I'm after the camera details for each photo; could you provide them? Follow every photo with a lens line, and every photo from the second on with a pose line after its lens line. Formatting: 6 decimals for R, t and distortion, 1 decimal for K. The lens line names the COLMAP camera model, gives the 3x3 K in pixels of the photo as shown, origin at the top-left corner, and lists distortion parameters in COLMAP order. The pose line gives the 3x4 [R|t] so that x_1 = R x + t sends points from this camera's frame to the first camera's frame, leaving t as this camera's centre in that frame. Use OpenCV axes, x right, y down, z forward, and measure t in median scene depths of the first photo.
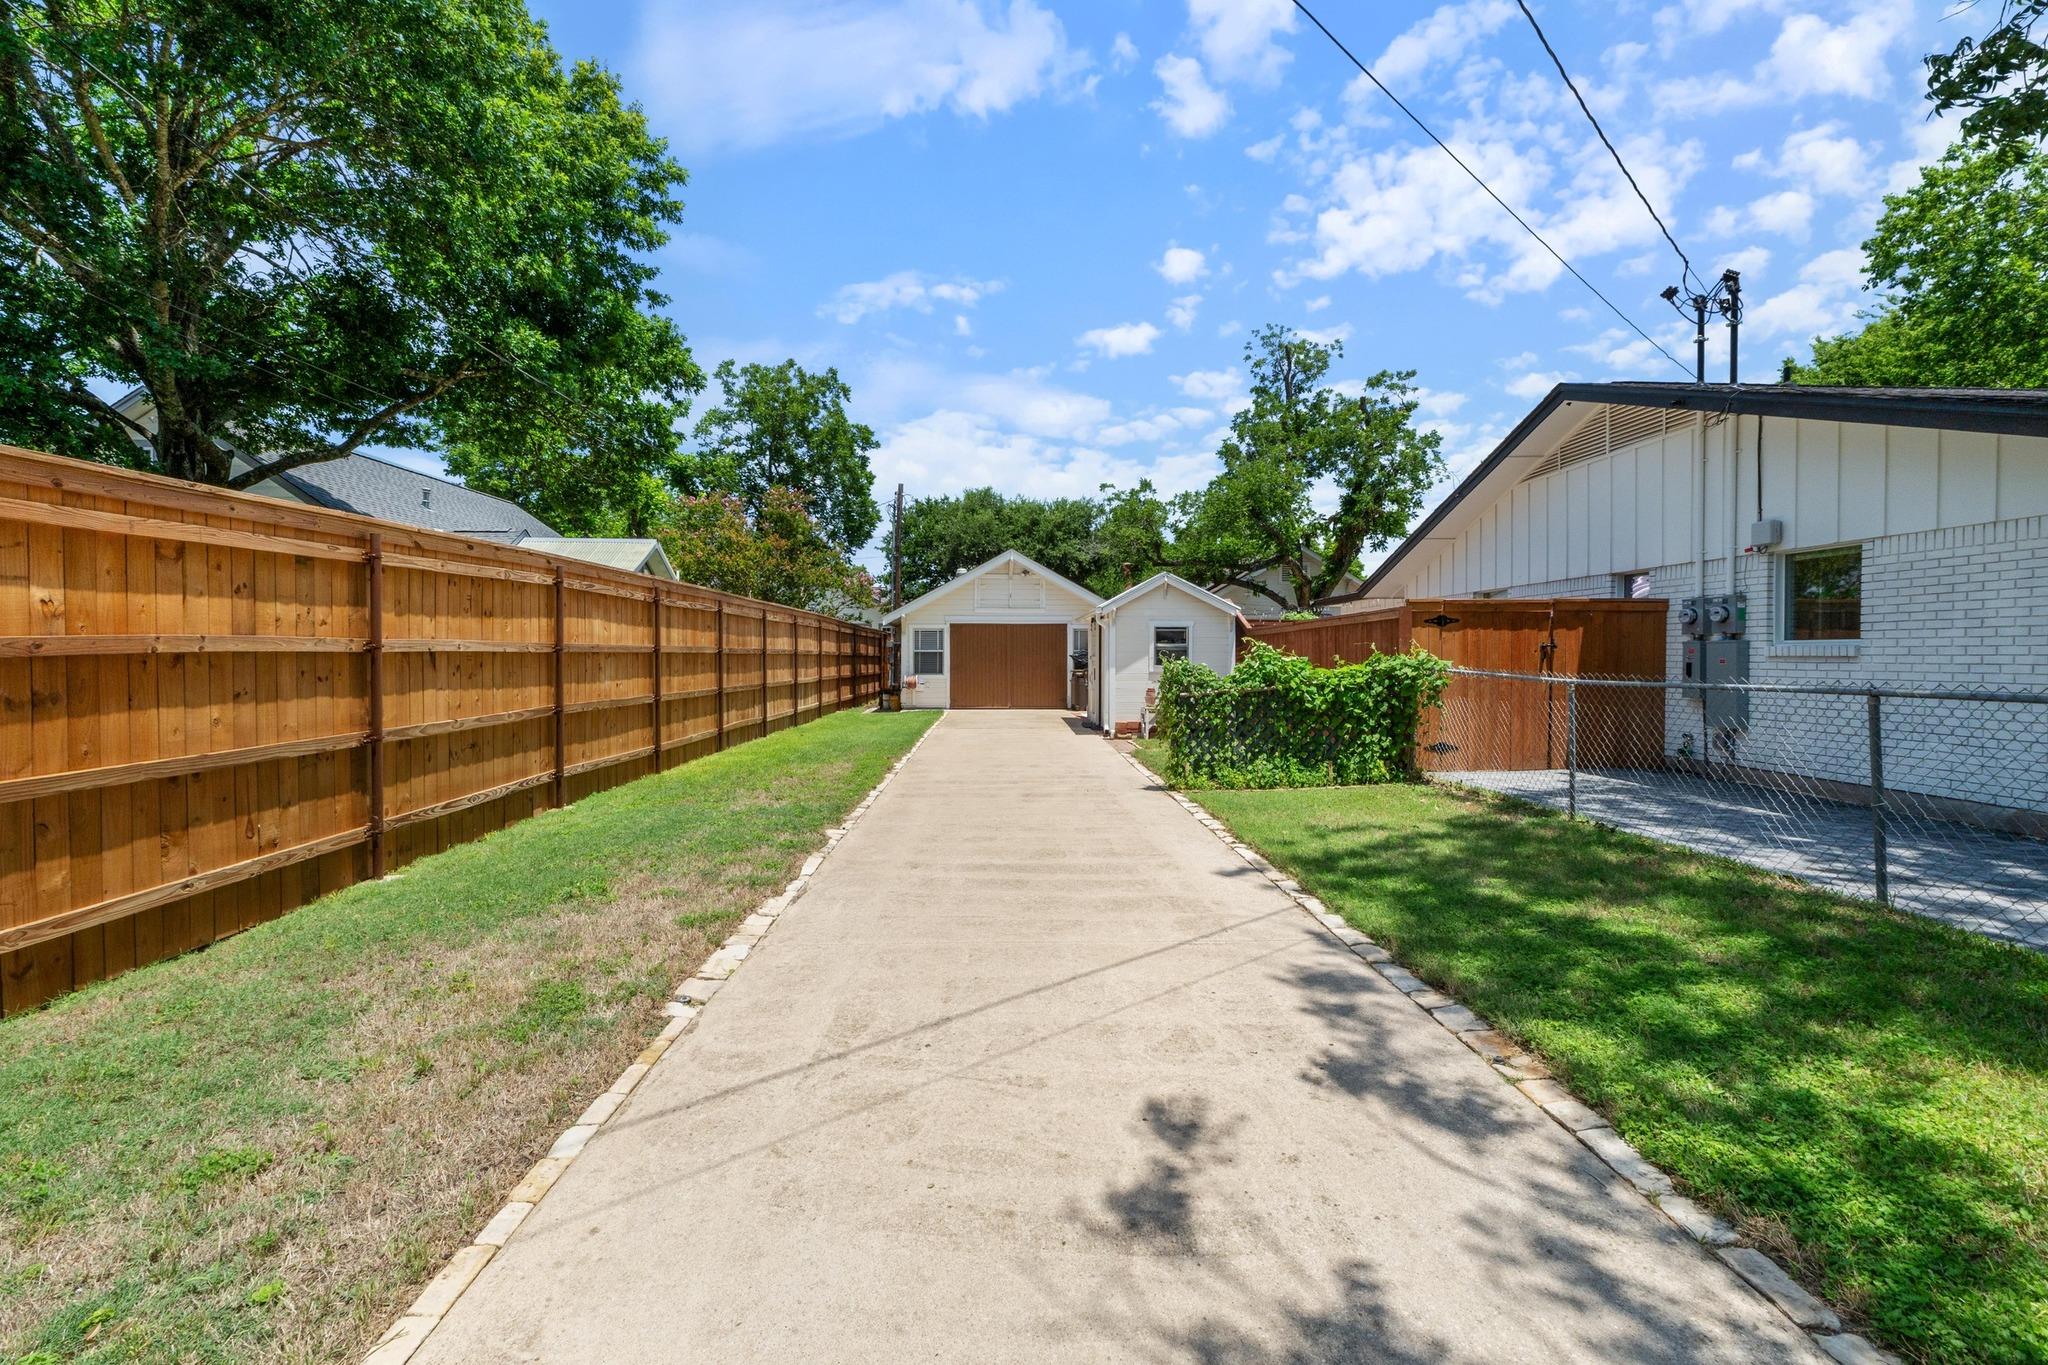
lens RADIAL K [[868.0, 0, 1018.2], [0, 868.0, 671.3], [0, 0, 1]] dist [-0.010611, -0.000400]
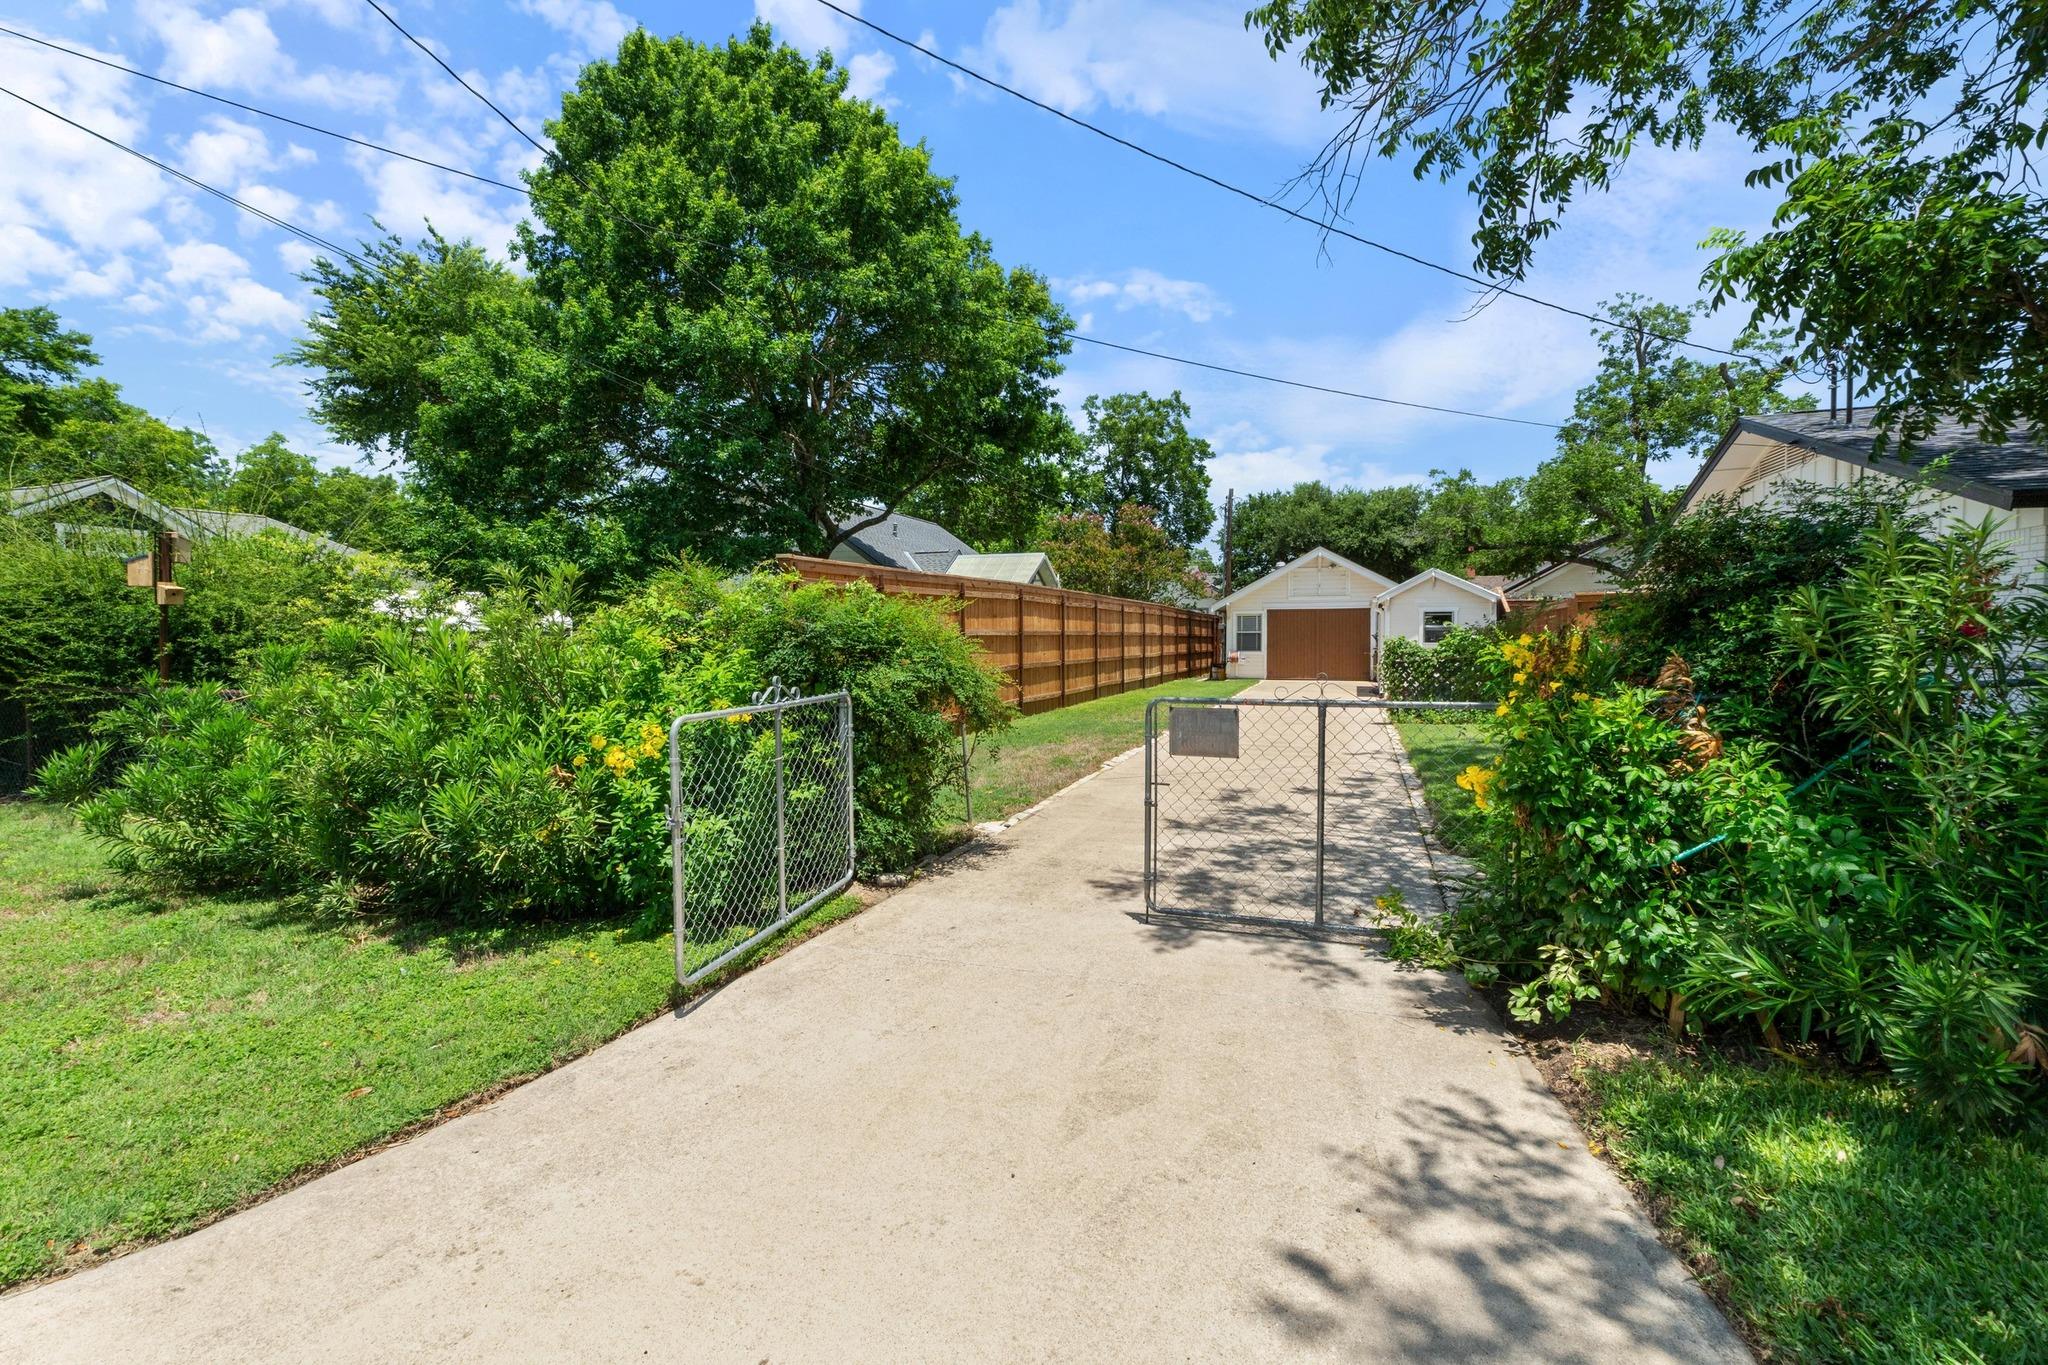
lens RADIAL K [[868.0, 0, 1018.2], [0, 868.0, 671.3], [0, 0, 1]] dist [-0.010611, -0.000400]
pose [[0.923775, 0.009053, -0.382828, 0.055177], [-0.000686, 0.999758, 0.021986, 0.004384], [0.382934, -0.020047, 0.923558, -0.222102]]
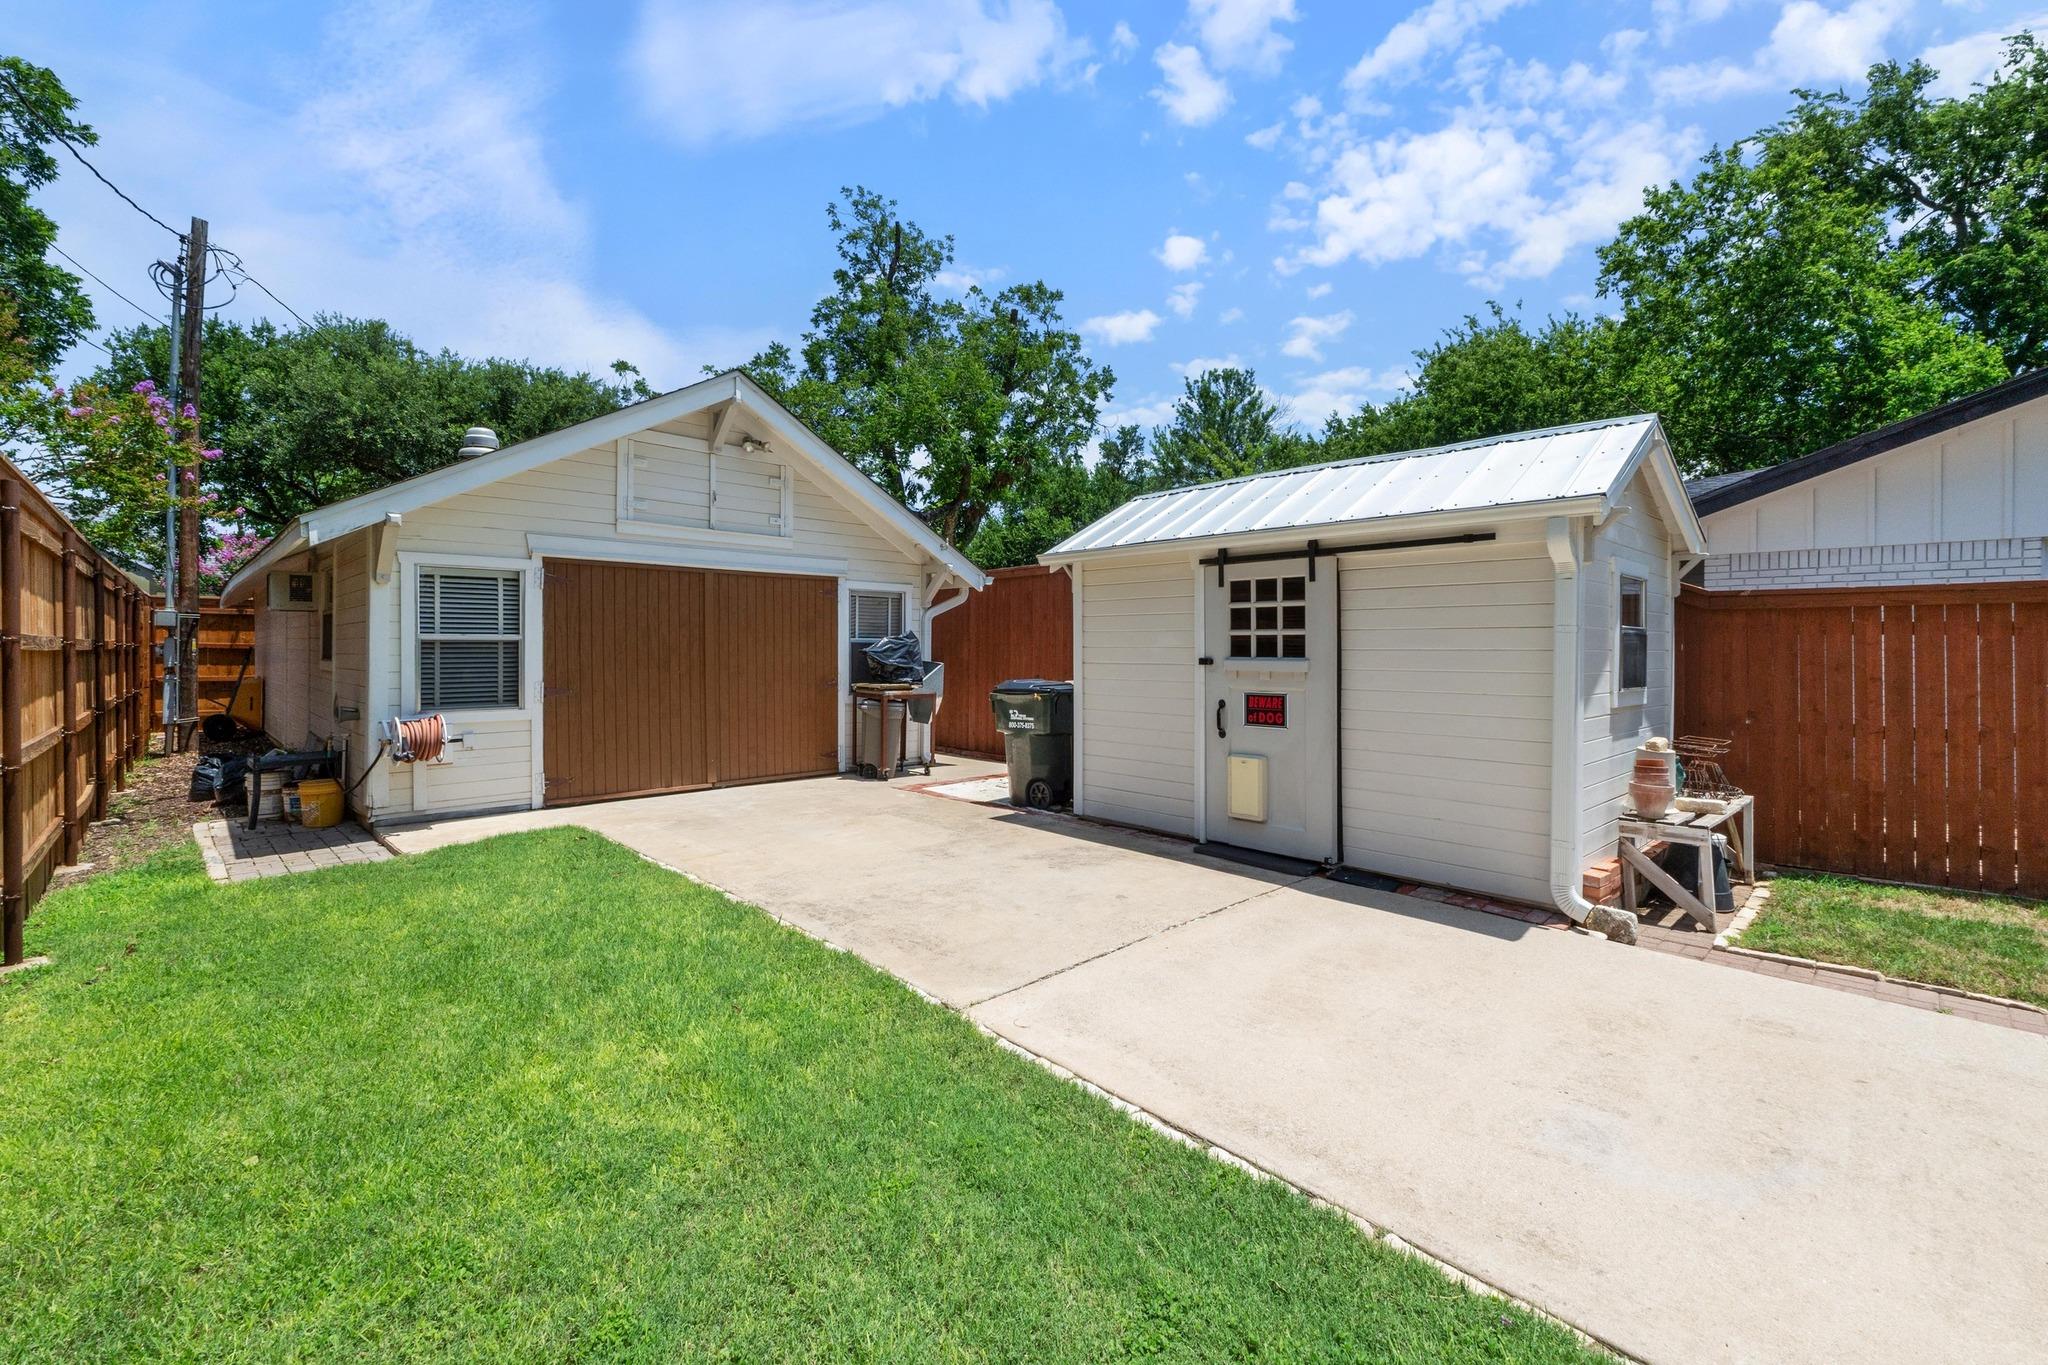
lens RADIAL K [[868.0, 0, 1018.2], [0, 868.0, 671.3], [0, 0, 1]] dist [-0.010611, -0.000400]
pose [[0.744470, -0.015903, 0.667466, -0.138284], [0.008133, 0.999858, 0.014751, -0.011491], [-0.667606, -0.005553, 0.744494, 0.518451]]
